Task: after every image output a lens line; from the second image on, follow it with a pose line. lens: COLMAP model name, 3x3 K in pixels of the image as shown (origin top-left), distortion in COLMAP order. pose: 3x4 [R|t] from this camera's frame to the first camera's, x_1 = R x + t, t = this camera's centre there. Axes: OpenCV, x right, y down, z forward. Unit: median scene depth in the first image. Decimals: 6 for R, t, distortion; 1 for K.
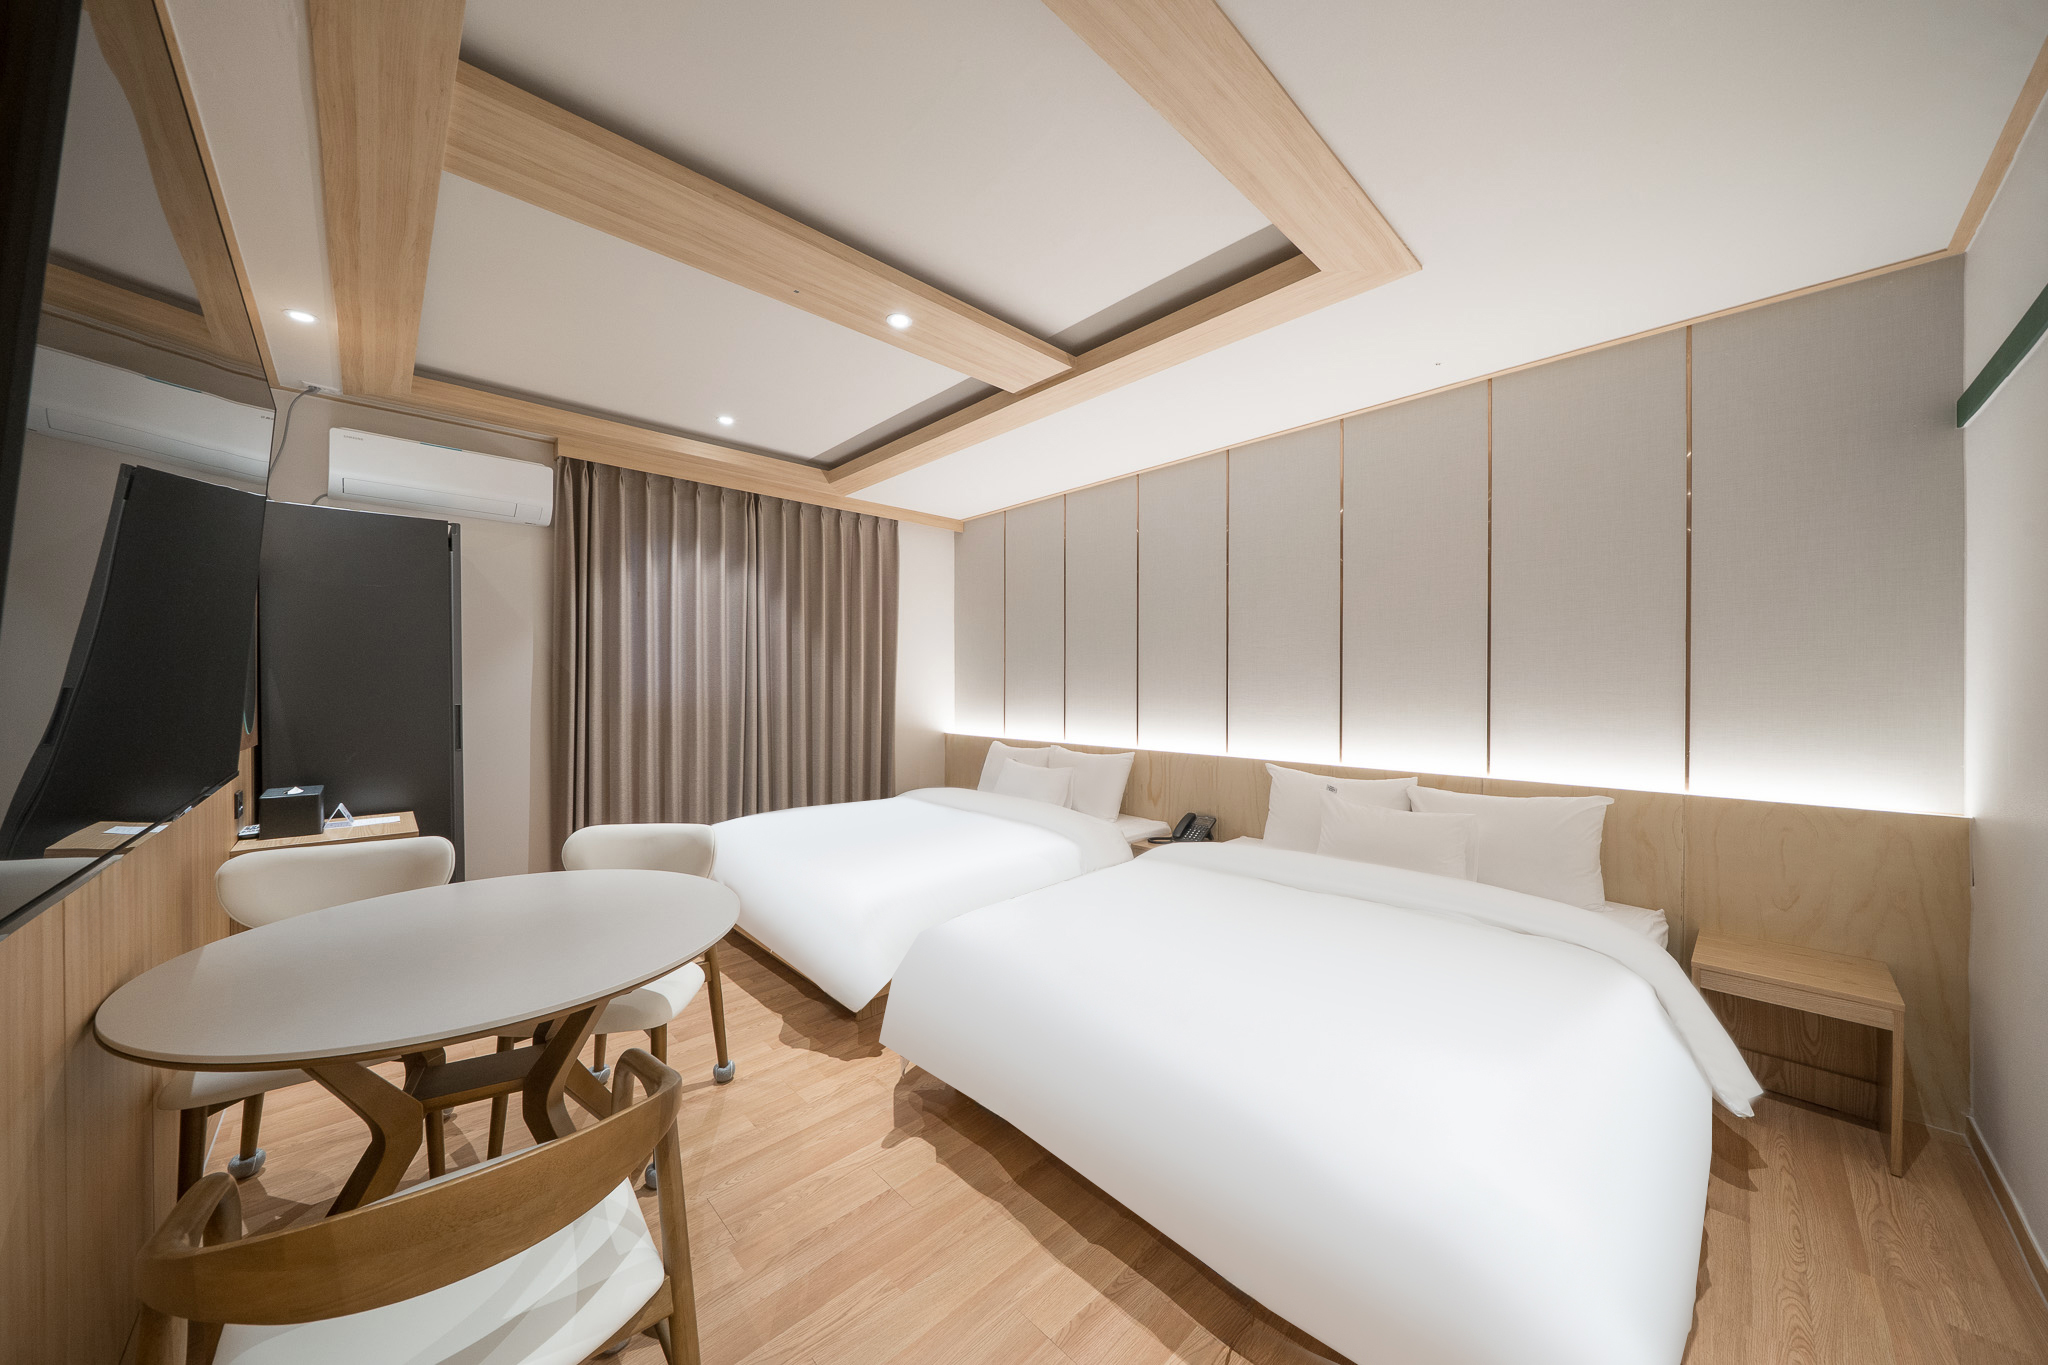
lens RADIAL K [[692.0, 0, 1022.6], [0, 692.0, 694.4], [0, 0, 1]] dist [-0.001102, -0.000085]
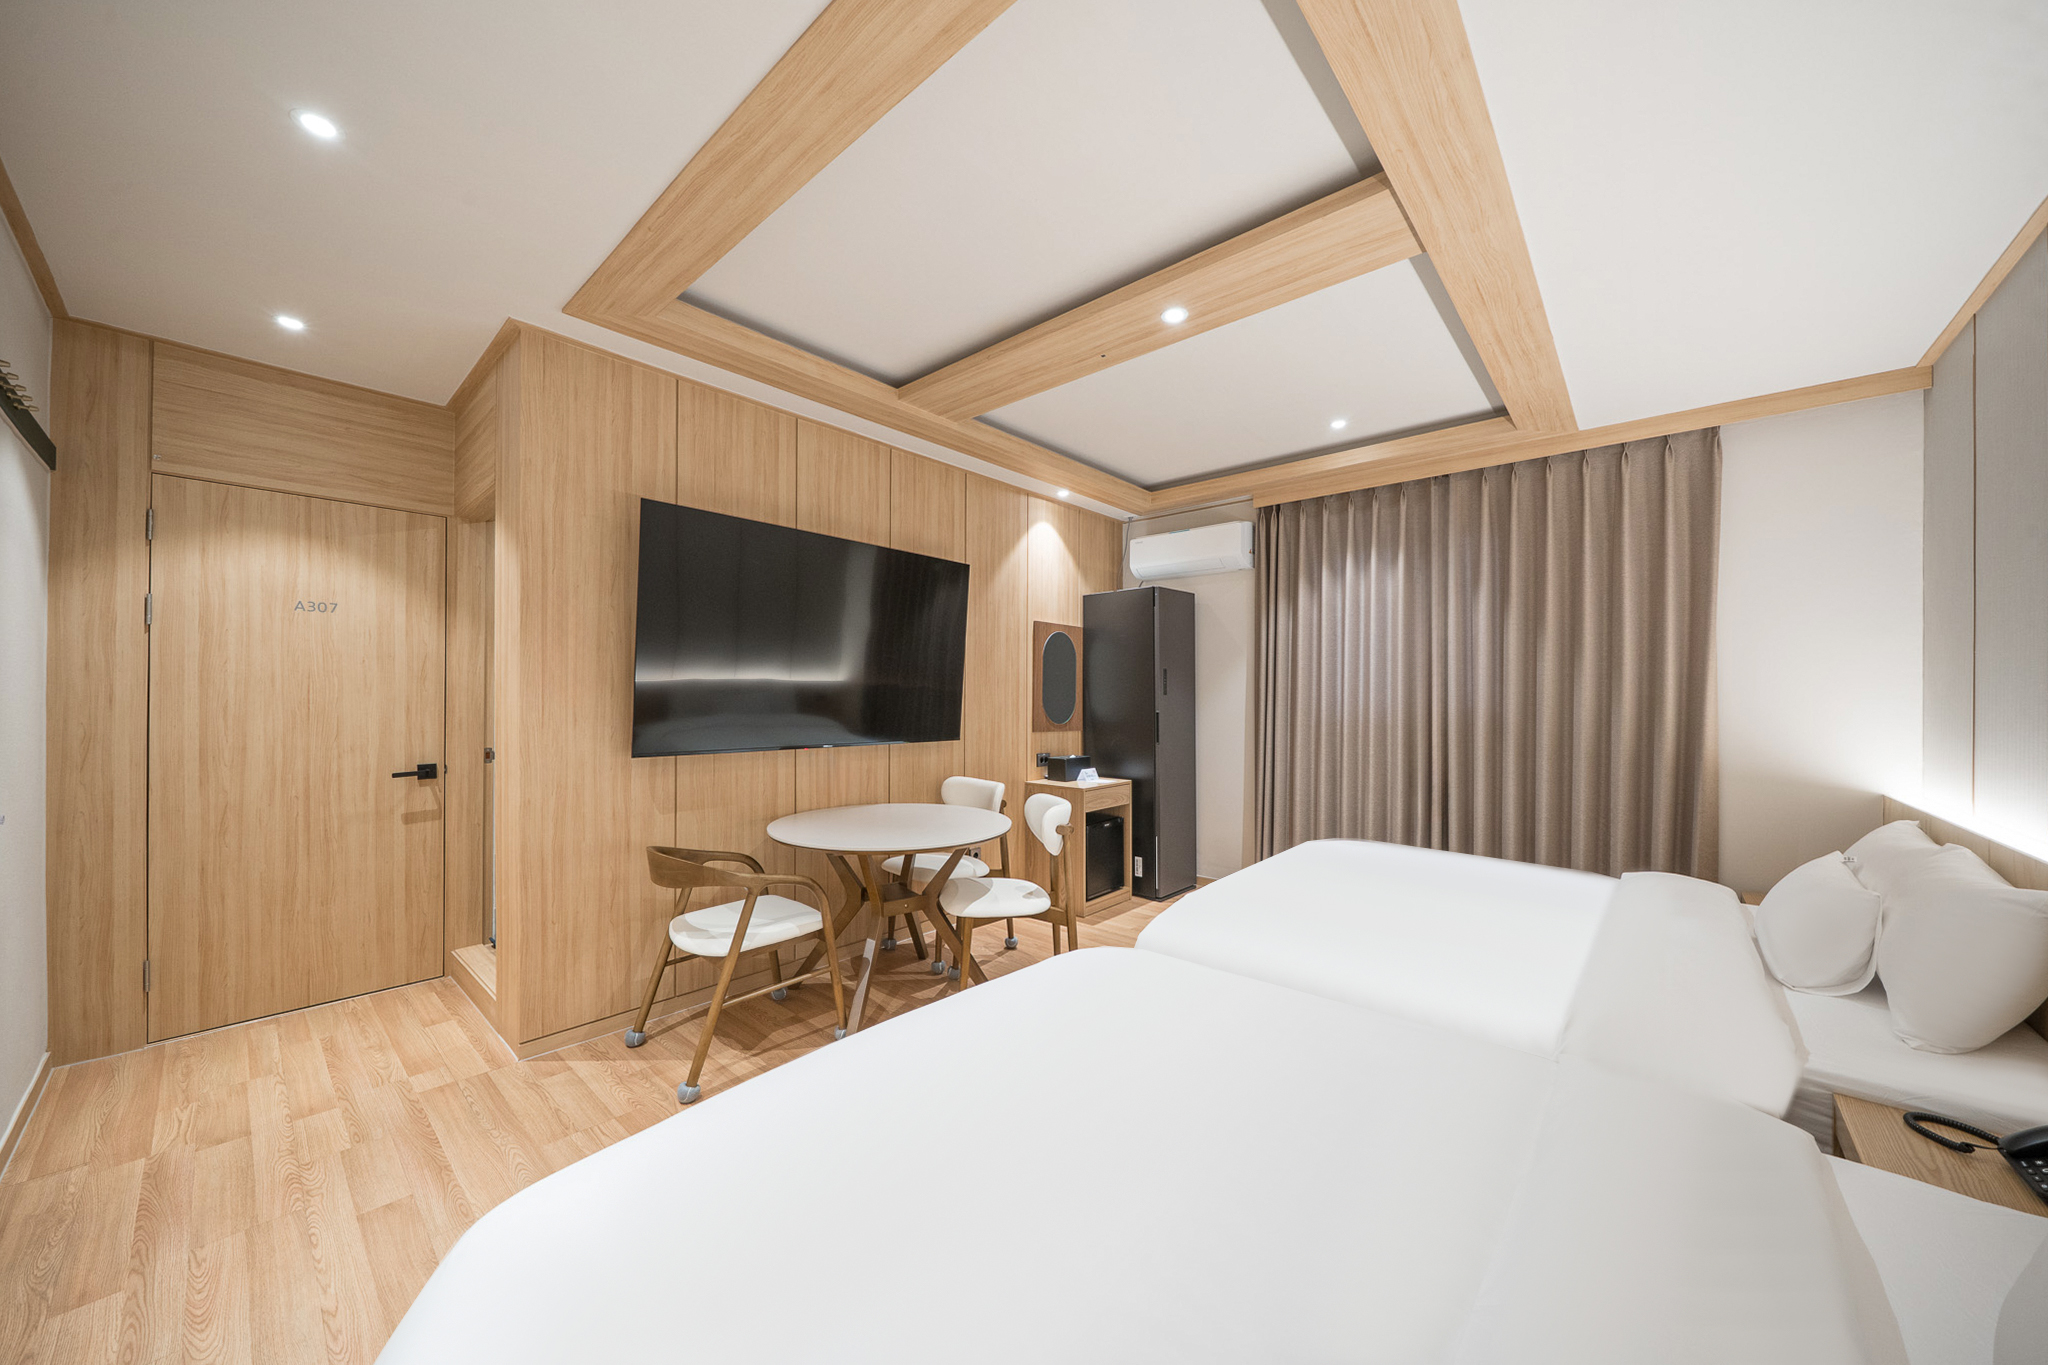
lens RADIAL K [[692.0, 0, 1004.6], [0, 692.0, 693.9], [0, 0, 1]] dist [-0.001102, -0.000085]
pose [[0.062451, 0.003695, -0.998041, 0.510727], [-0.024901, 0.999688, 0.002143, -0.009595], [0.997737, 0.024718, 0.062524, 0.483292]]
